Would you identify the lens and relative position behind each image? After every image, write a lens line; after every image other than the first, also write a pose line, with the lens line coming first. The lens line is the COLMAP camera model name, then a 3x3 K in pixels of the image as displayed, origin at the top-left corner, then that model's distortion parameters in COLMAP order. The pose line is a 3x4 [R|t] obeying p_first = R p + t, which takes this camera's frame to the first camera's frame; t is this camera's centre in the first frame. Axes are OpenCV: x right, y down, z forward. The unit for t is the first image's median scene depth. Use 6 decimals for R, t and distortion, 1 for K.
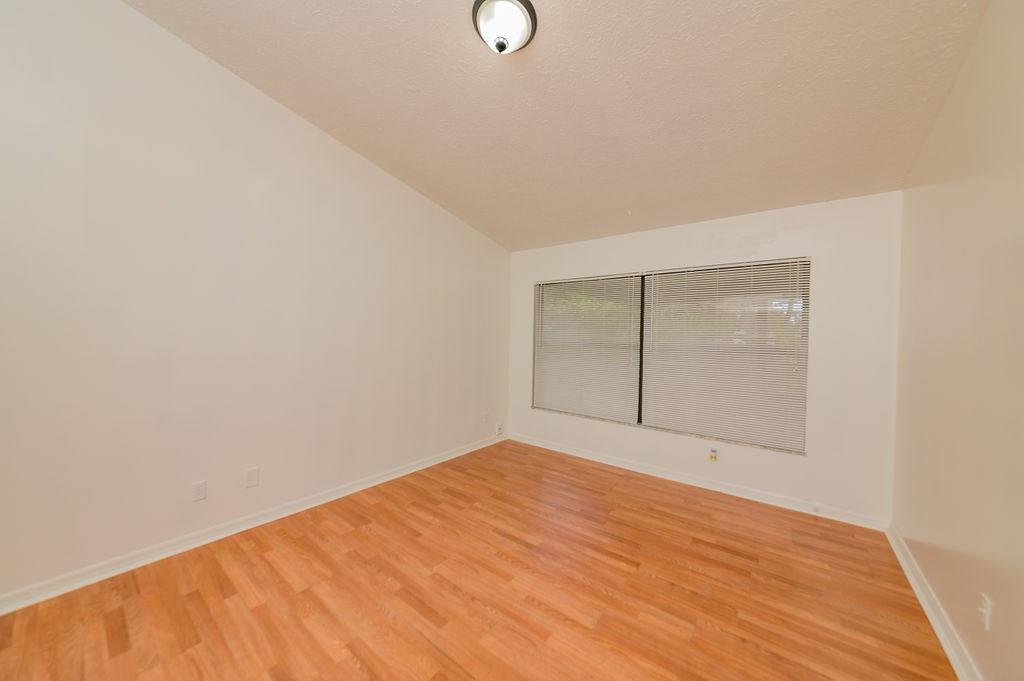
lens RADIAL K [[356.1, 0, 509.3], [0, 356.1, 340.2], [0, 0, 1]] dist [-0.006547, 0.000023]
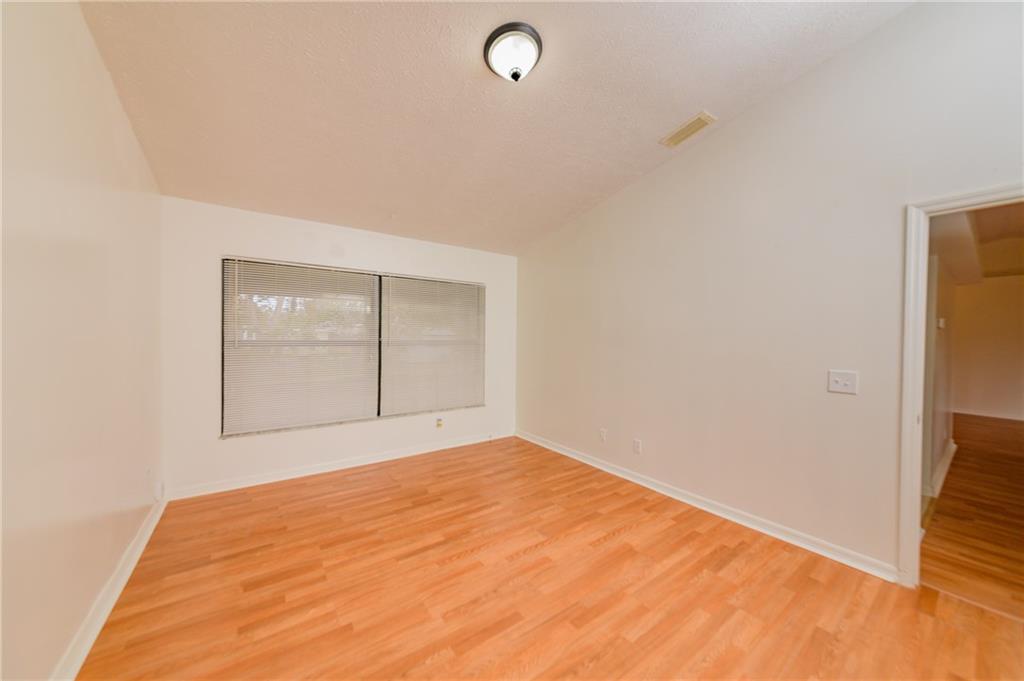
lens RADIAL K [[356.1, 0, 509.3], [0, 356.1, 340.2], [0, 0, 1]] dist [-0.006547, 0.000023]
pose [[0.291214, -0.032297, 0.956113, -0.689395], [0.015556, 0.999458, 0.029023, -0.018947], [-0.956532, 0.006422, 0.291558, 0.429788]]
